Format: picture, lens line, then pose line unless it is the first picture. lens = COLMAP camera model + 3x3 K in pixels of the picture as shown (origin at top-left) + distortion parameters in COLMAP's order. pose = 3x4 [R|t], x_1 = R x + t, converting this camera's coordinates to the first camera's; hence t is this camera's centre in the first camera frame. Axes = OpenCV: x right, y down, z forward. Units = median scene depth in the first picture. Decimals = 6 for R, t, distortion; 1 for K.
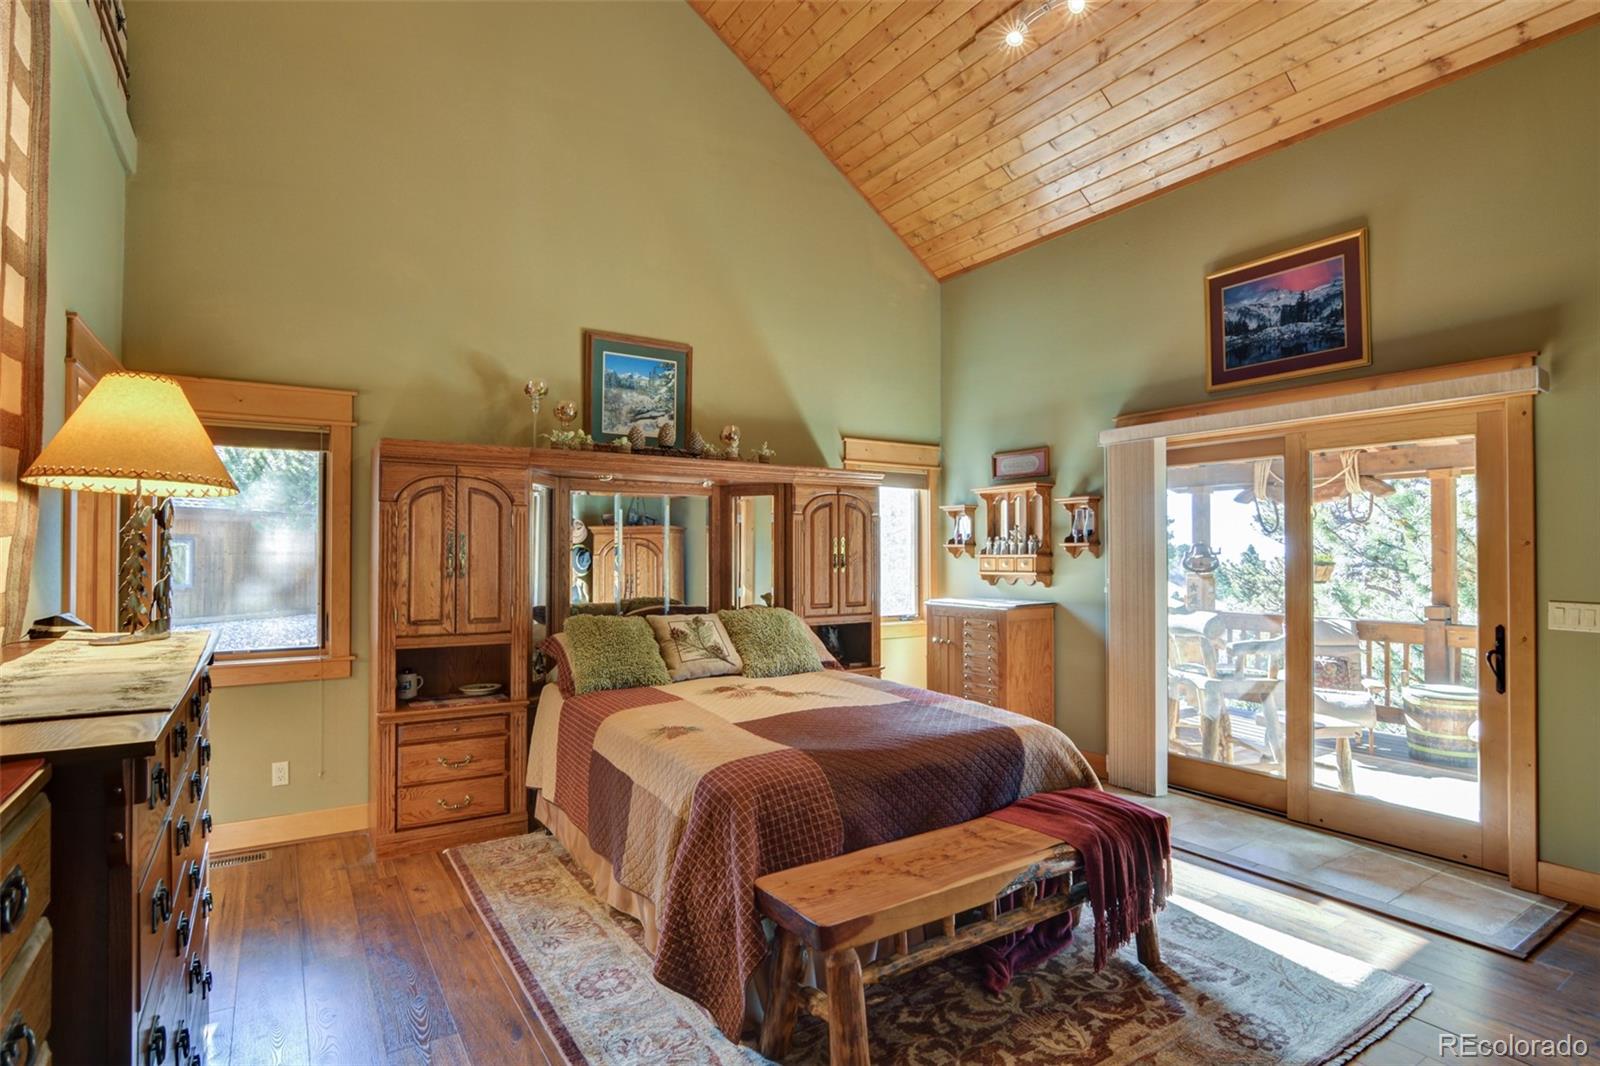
lens RADIAL K [[821.1, 0, 800.0], [0, 821.1, 533.0], [0, 0, 1]] dist [-0.004202, -0.000260]
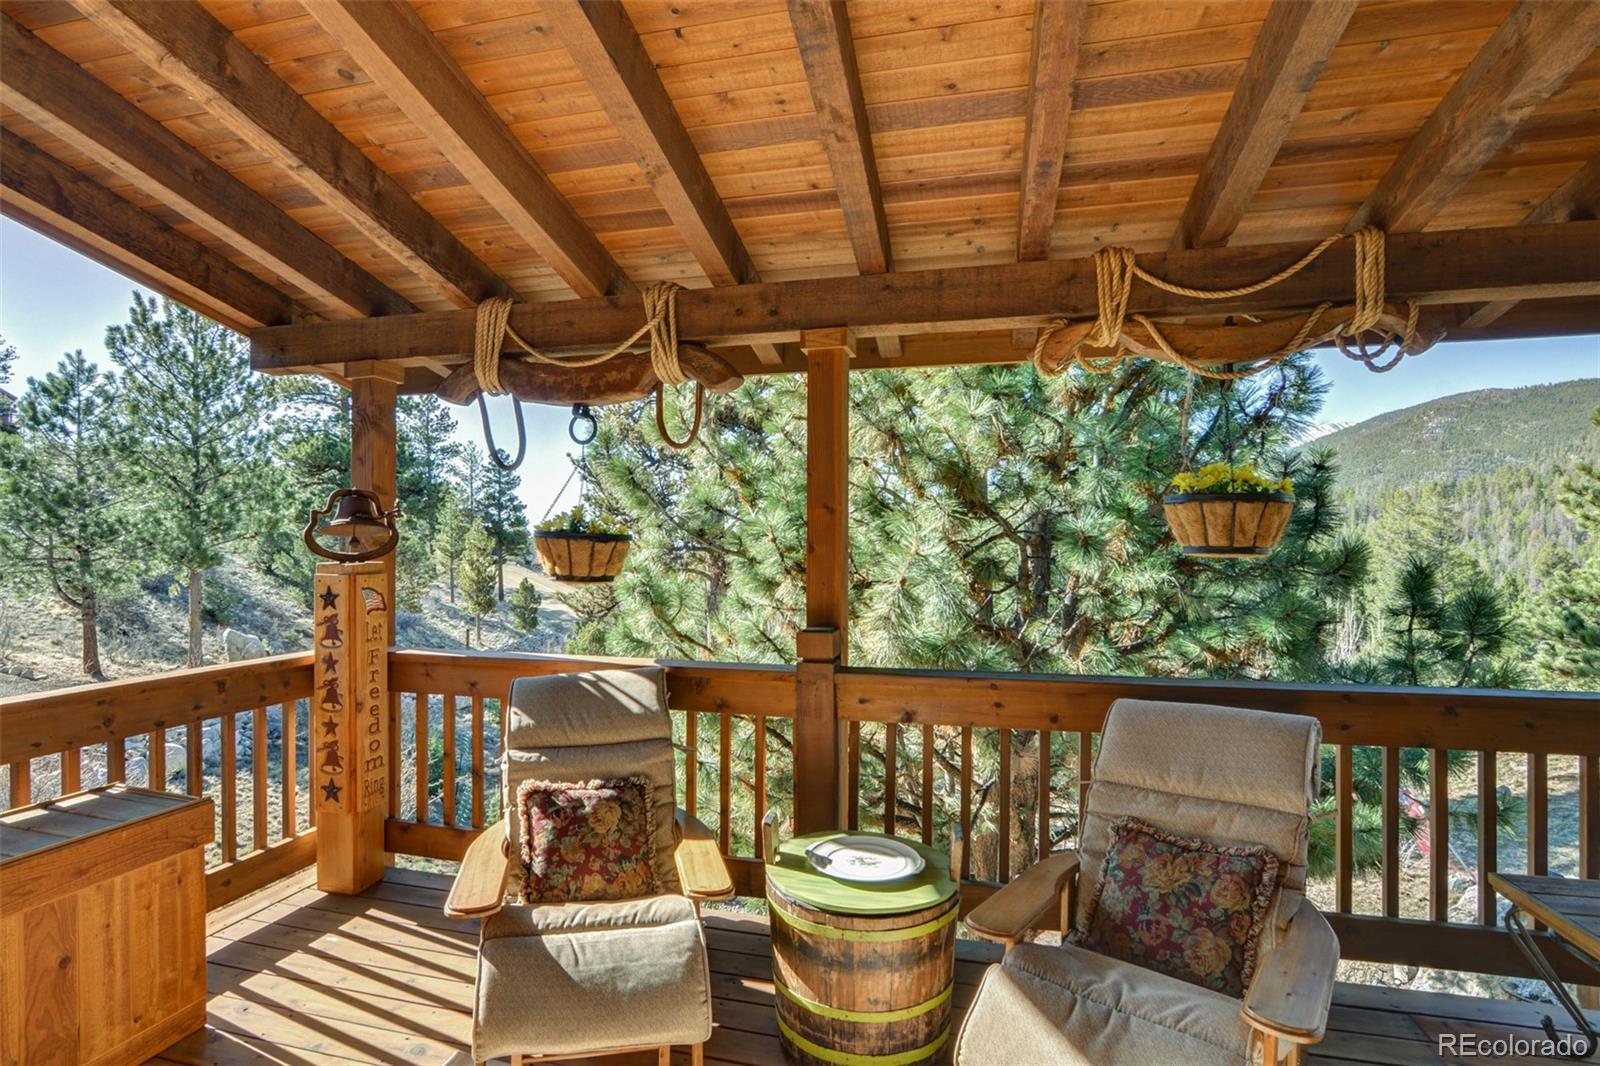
lens RADIAL K [[821.1, 0, 800.0], [0, 821.1, 533.0], [0, 0, 1]] dist [-0.004202, -0.000260]
pose [[0.737032, 0.002805, 0.675852, 0.402810], [-0.012791, 0.999870, 0.009800, 0.028755], [-0.675737, -0.015867, 0.736972, 0.584314]]
